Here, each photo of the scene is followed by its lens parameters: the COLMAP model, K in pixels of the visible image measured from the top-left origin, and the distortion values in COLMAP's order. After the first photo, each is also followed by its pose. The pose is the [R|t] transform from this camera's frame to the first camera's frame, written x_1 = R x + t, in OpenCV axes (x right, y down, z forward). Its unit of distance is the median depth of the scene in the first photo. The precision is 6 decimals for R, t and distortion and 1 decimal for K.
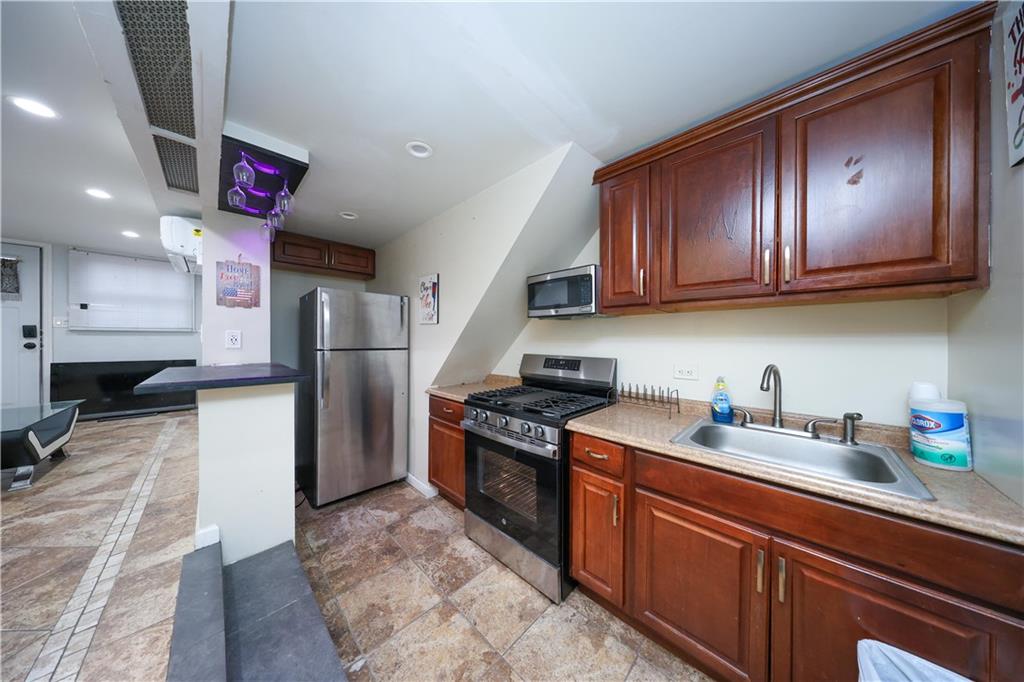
lens RADIAL K [[294.7, 0, 508.6], [0, 294.7, 338.6], [0, 0, 1]] dist [-0.001577, 0.000148]
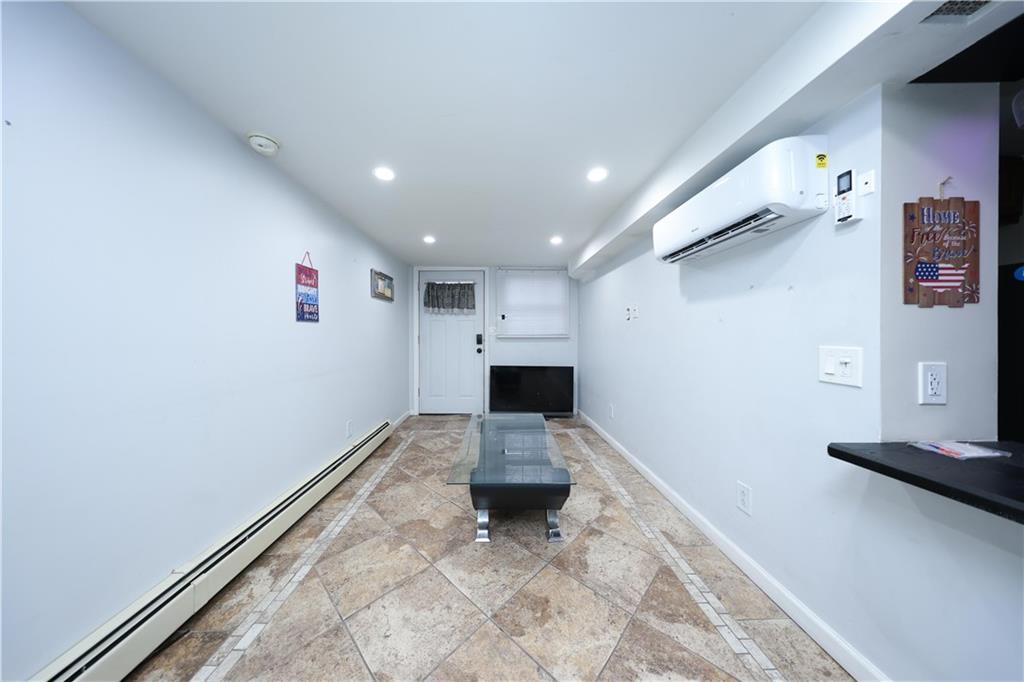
lens RADIAL K [[294.7, 0, 502.1], [0, 294.7, 334.0], [0, 0, 1]] dist [-0.001577, 0.000148]
pose [[0.718176, -0.001480, -0.695860, -1.106175], [-0.002085, 0.999989, -0.004279, -0.065329], [0.695858, 0.004524, 0.718165, 0.271695]]
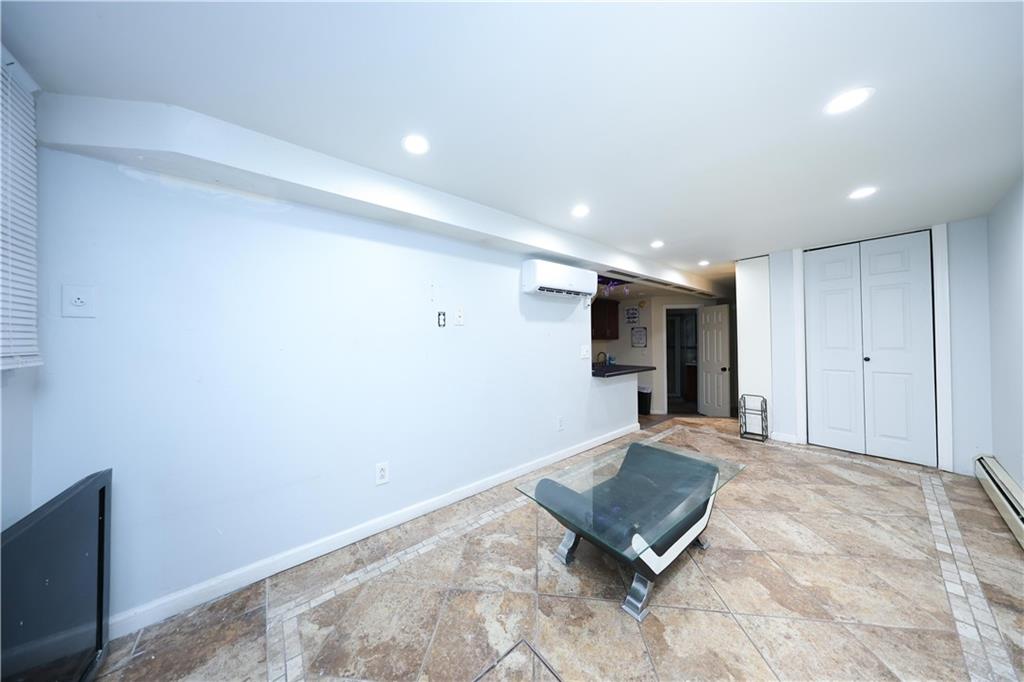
lens RADIAL K [[294.7, 0, 503.9], [0, 294.7, 335.5], [0, 0, 1]] dist [-0.001577, 0.000148]
pose [[0.131903, 0.012169, 0.991188, -2.555210], [0.013973, 0.999802, -0.014134, -0.083524], [-0.991164, 0.015714, 0.131707, 1.212584]]
